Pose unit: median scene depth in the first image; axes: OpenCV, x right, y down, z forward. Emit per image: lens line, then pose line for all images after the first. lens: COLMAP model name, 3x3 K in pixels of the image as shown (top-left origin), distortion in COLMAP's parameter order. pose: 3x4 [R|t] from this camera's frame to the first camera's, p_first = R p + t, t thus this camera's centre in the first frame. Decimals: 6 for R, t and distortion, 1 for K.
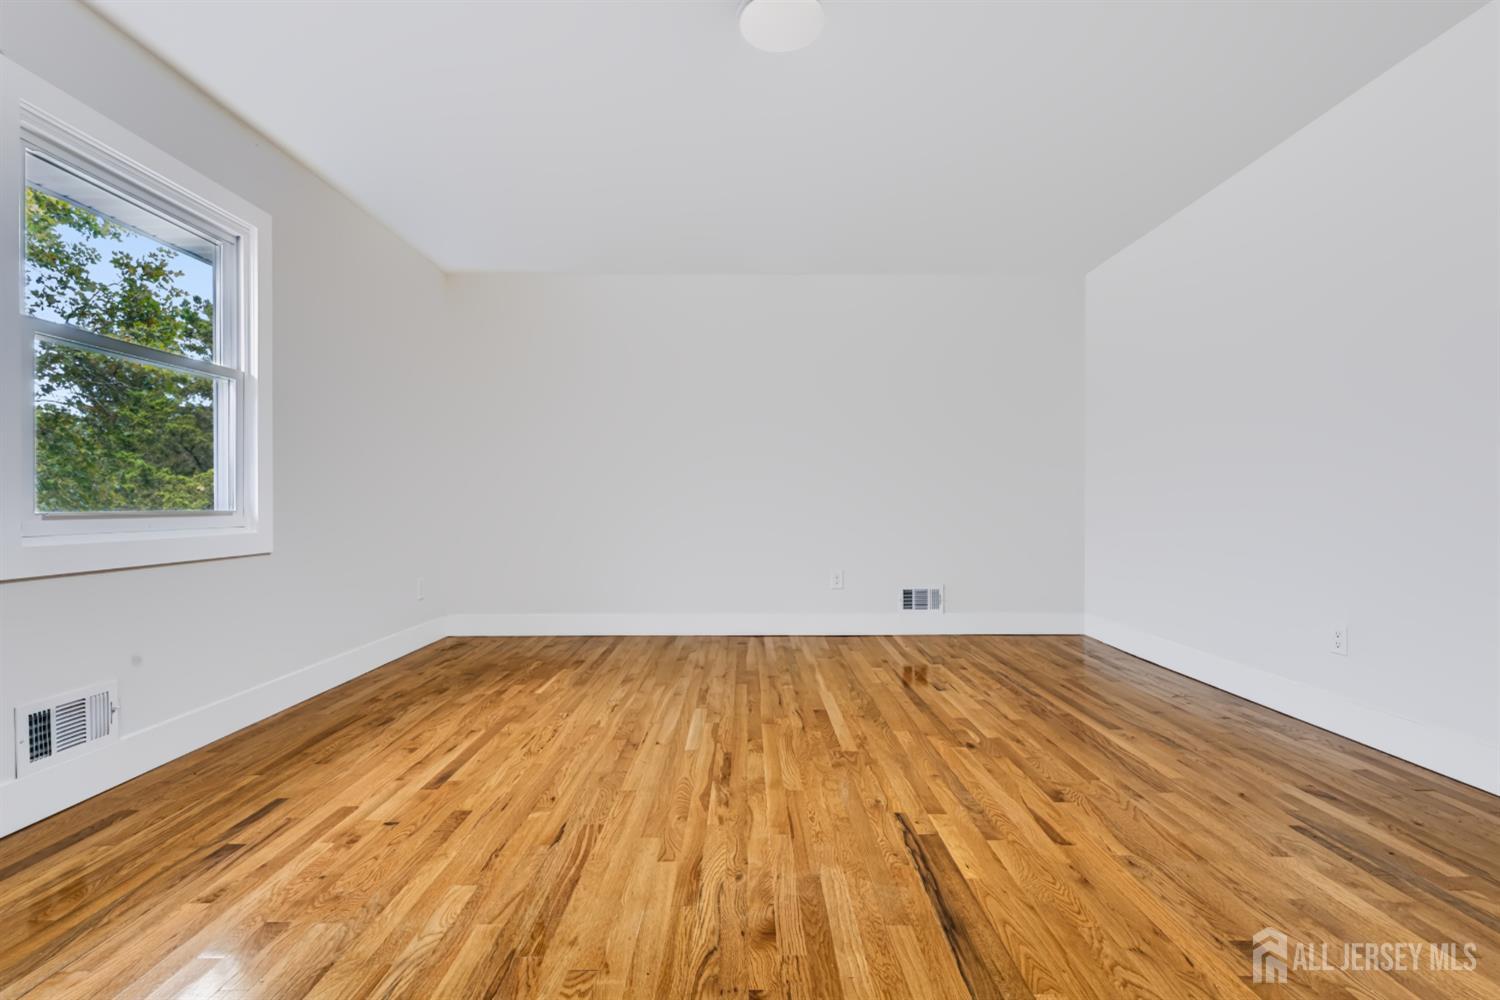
lens RADIAL K [[673.7, 0, 748.7], [0, 673.7, 497.9], [0, 0, 1]] dist [0.002555, 0.000919]
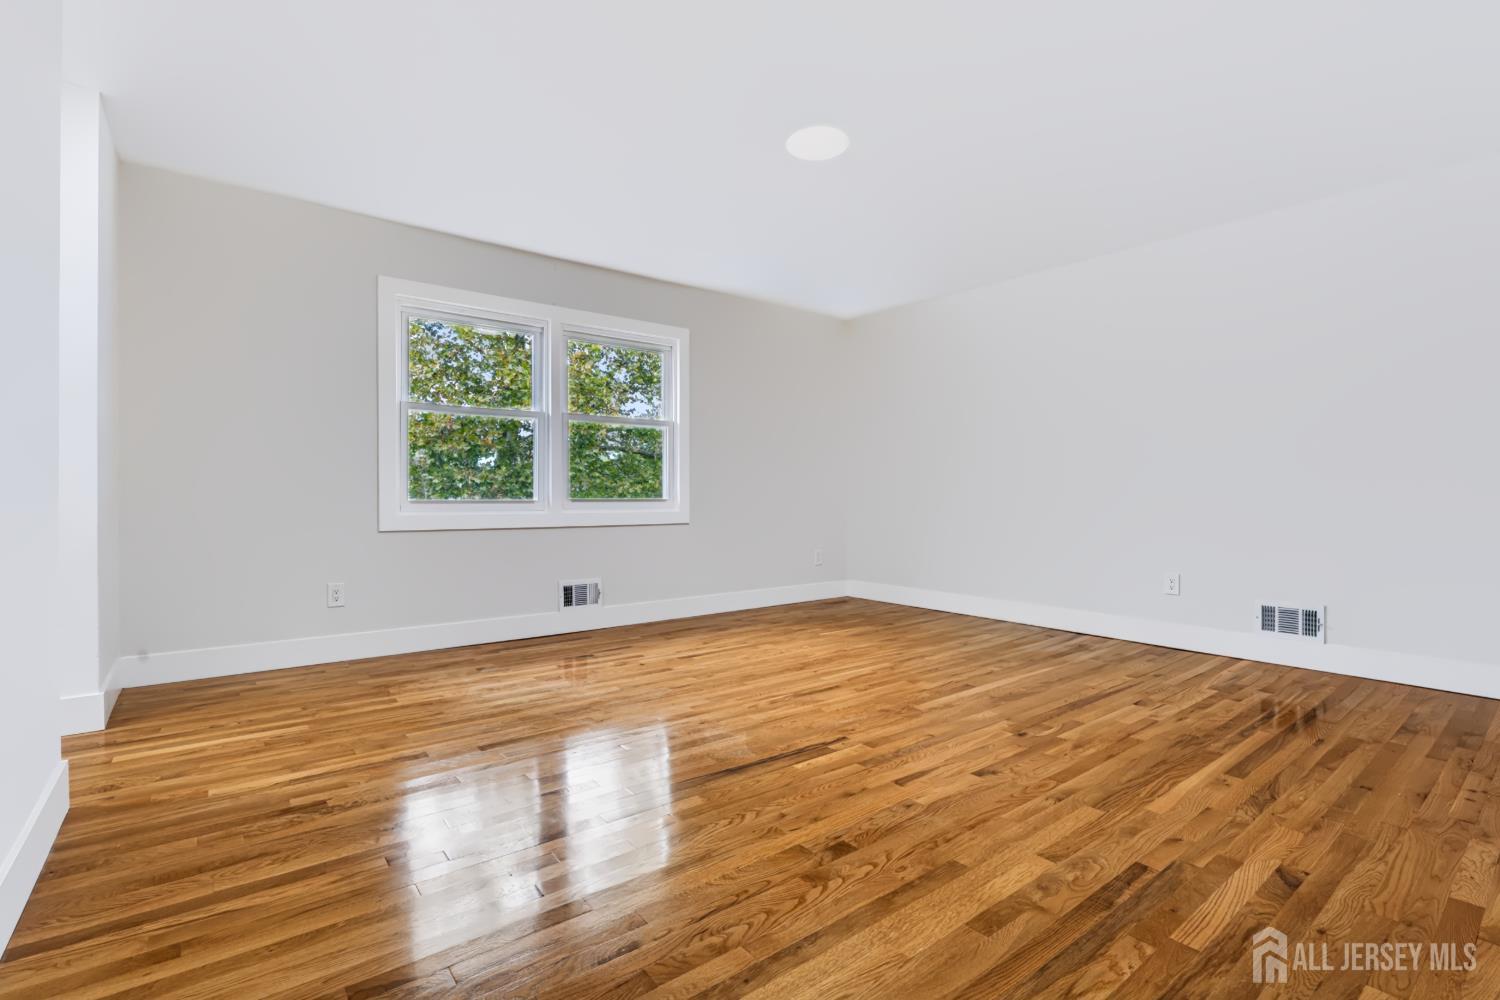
lens RADIAL K [[688.4, 0, 747.9], [0, 688.4, 493.7], [0, 0, 1]] dist [-0.001836, -0.000012]
pose [[0.617857, 0.001408, -0.786289, 0.970903], [0.003502, 0.999984, 0.004543, -0.003386], [0.786282, -0.005560, 0.617842, 0.035671]]
